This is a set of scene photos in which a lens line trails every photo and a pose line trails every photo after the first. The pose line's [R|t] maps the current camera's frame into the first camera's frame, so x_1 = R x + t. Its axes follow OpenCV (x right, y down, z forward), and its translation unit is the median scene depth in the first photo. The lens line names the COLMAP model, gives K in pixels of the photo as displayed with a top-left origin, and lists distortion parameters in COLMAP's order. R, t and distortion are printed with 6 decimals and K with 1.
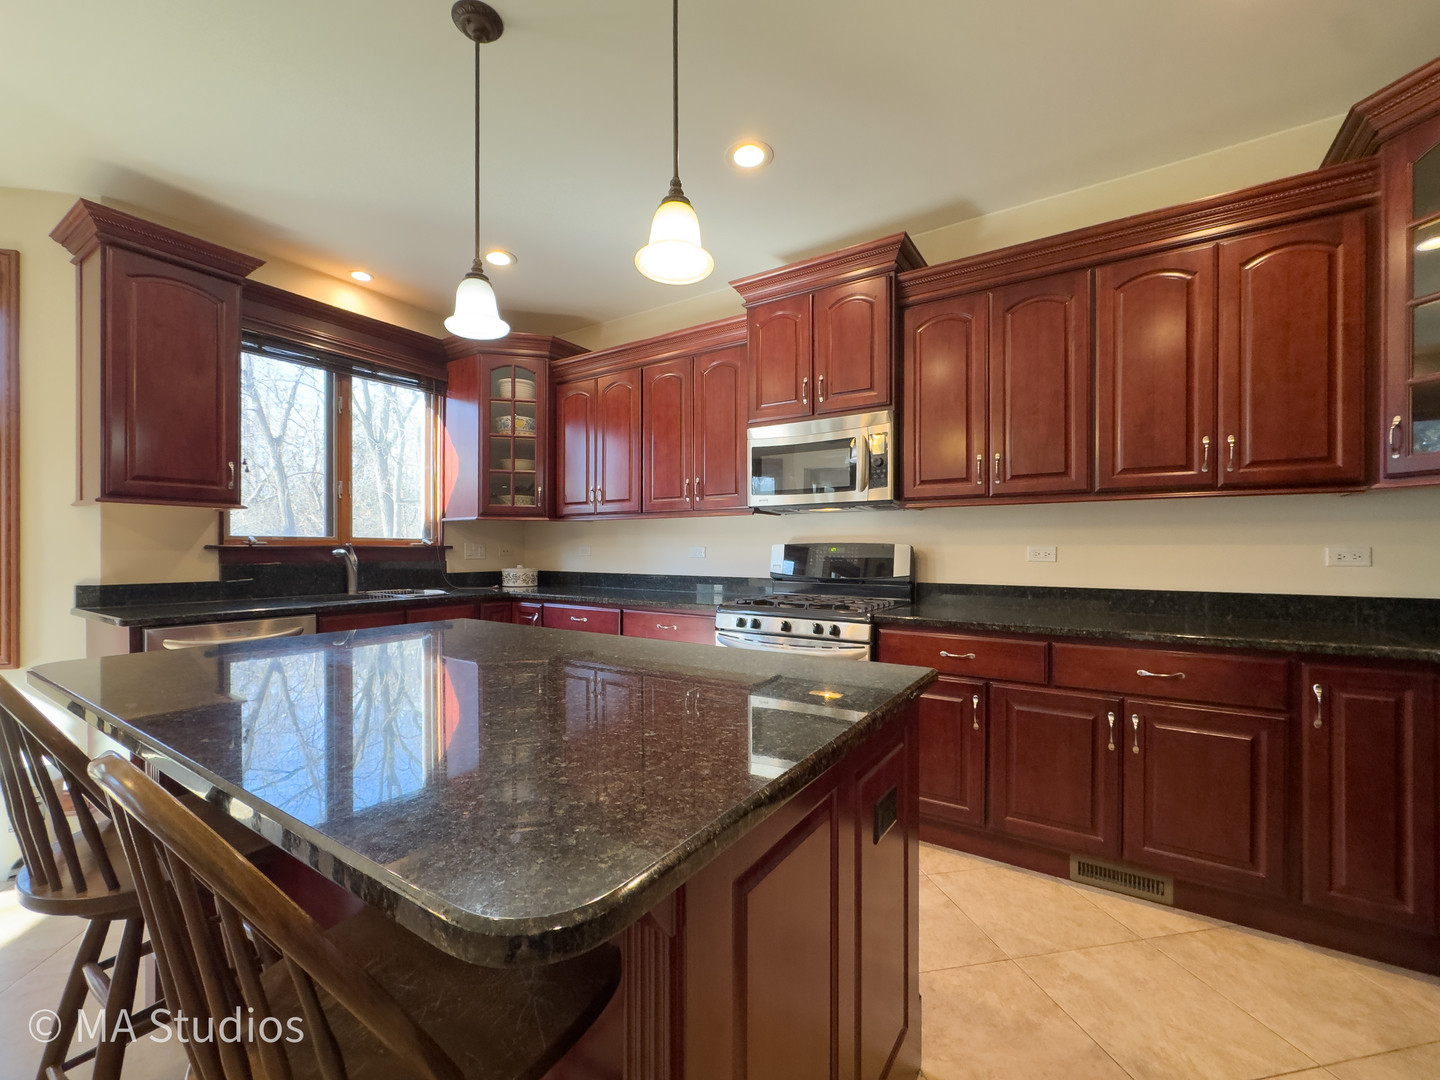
lens RADIAL K [[596.6, 0, 714.3], [0, 596.6, 550.5], [0, 0, 1]] dist [-0.000132, 0.000071]
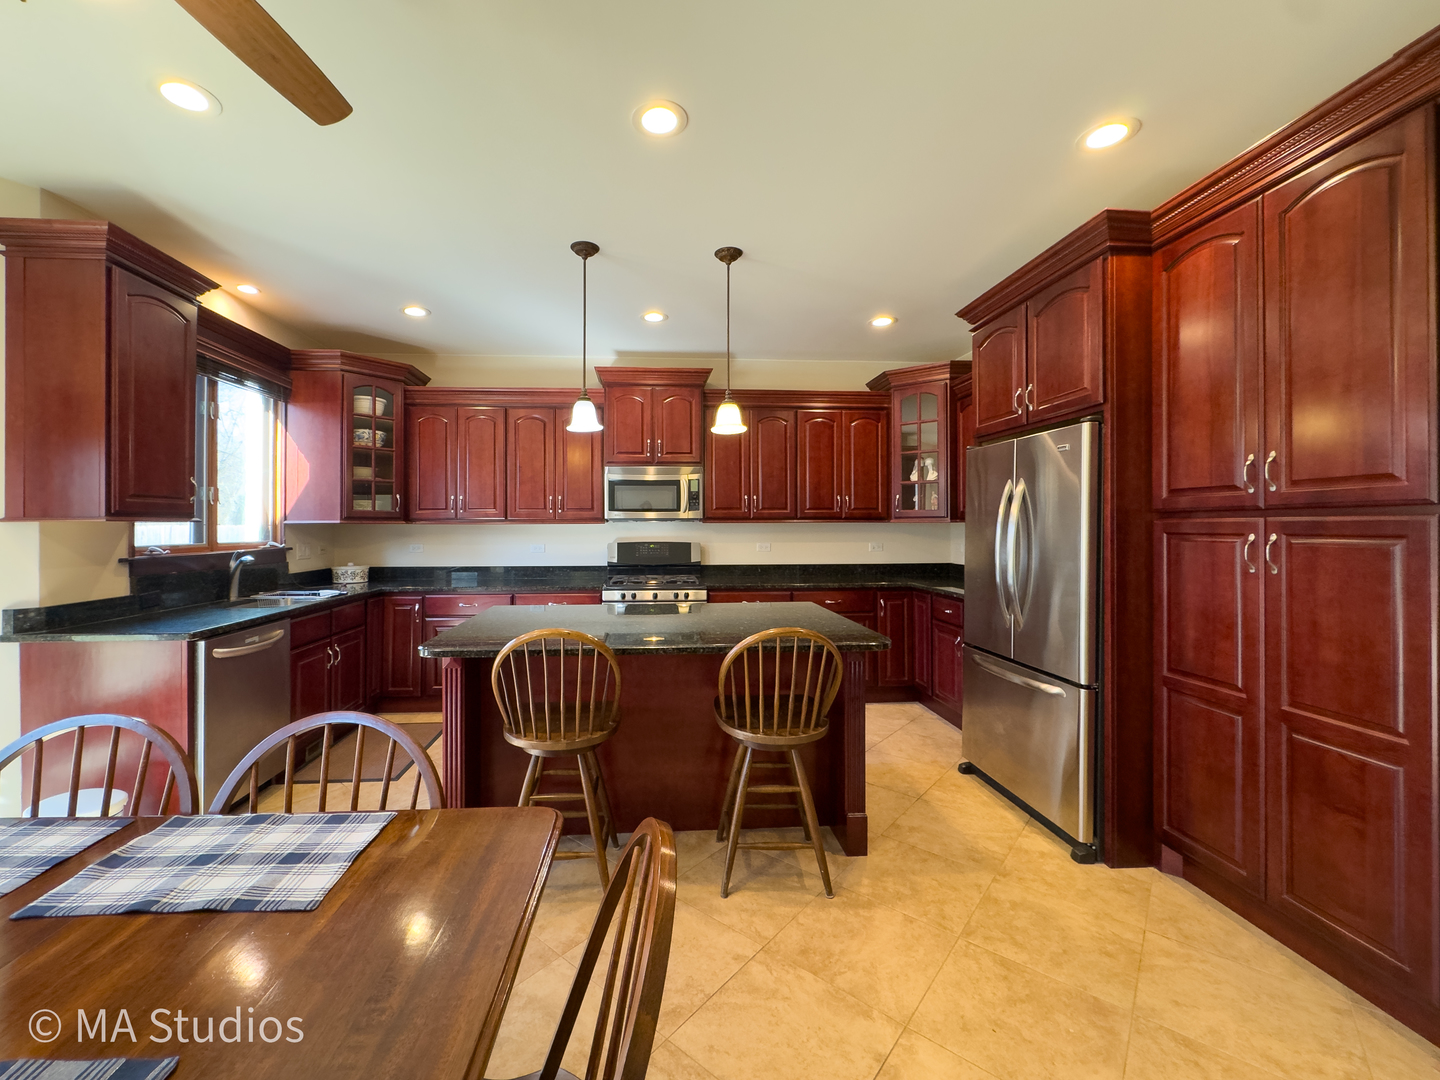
lens RADIAL K [[590.0, 0, 670.6], [0, 590.0, 523.2], [0, 0, 1]] dist [-0.001068, -0.000132]
pose [[0.802665, -0.002413, 0.596426, -0.655832], [0.005523, 0.999979, -0.003388, -0.053197], [-0.596405, 0.006014, 0.802661, -0.264364]]
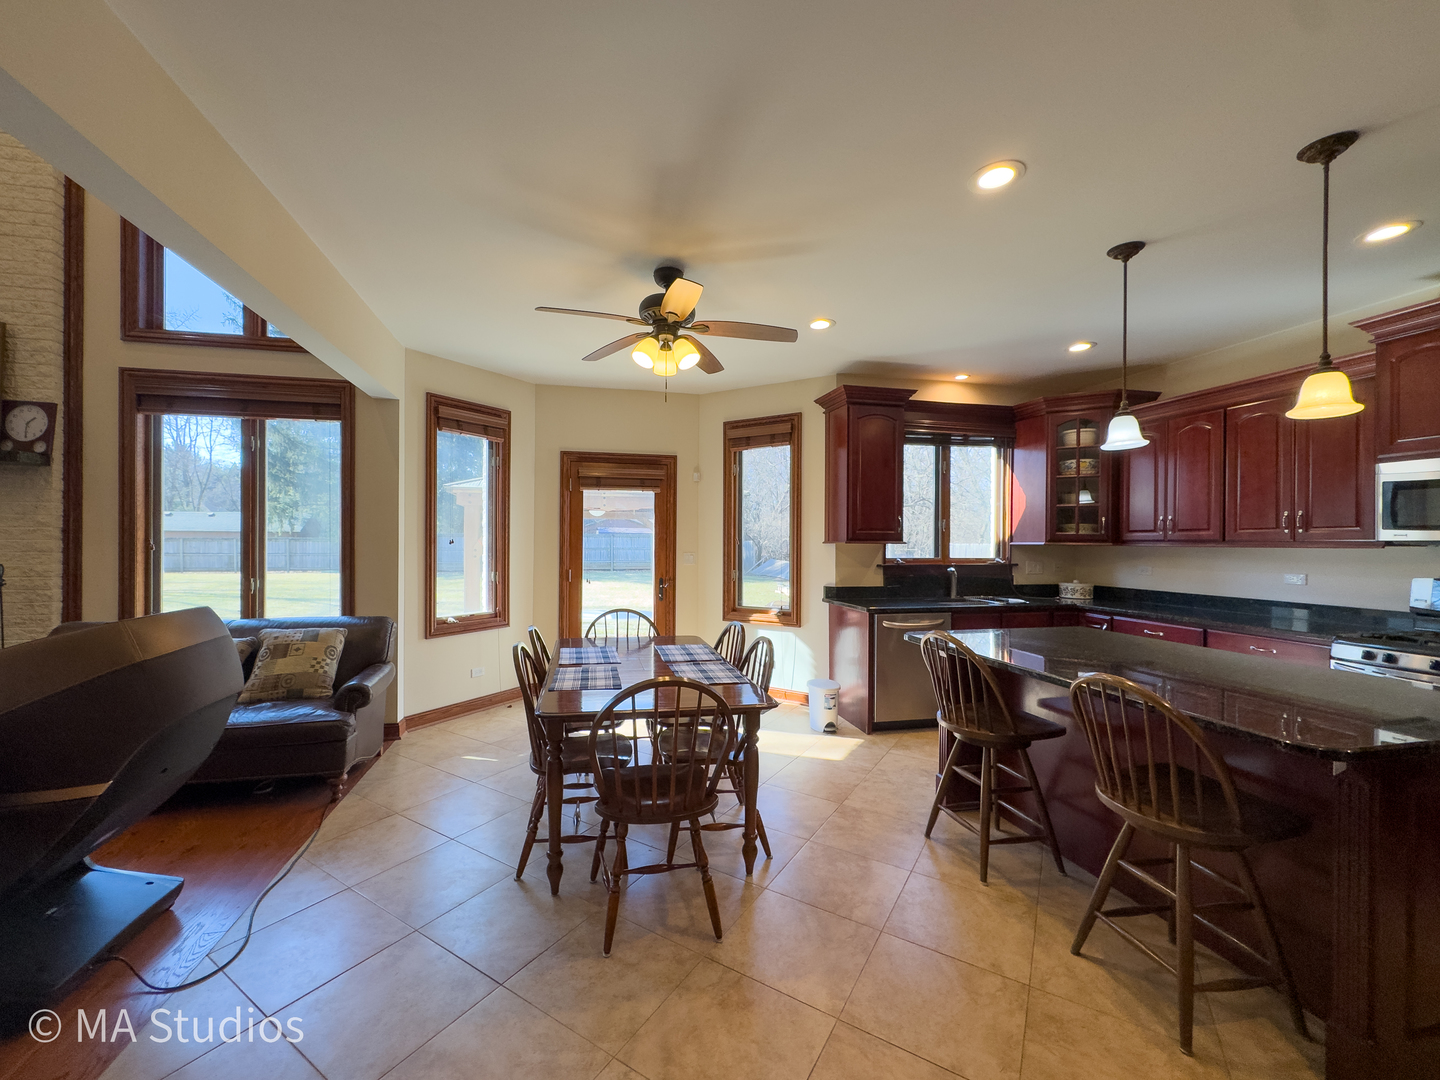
lens RADIAL K [[578.6, 0, 694.4], [0, 578.6, 546.0], [0, 0, 1]] dist [-0.001628, -0.000467]
pose [[0.708637, 0.005331, -0.705553, -0.068255], [-0.003968, 0.999986, 0.003570, -0.059787], [0.705562, 0.000270, 0.708648, -0.471280]]
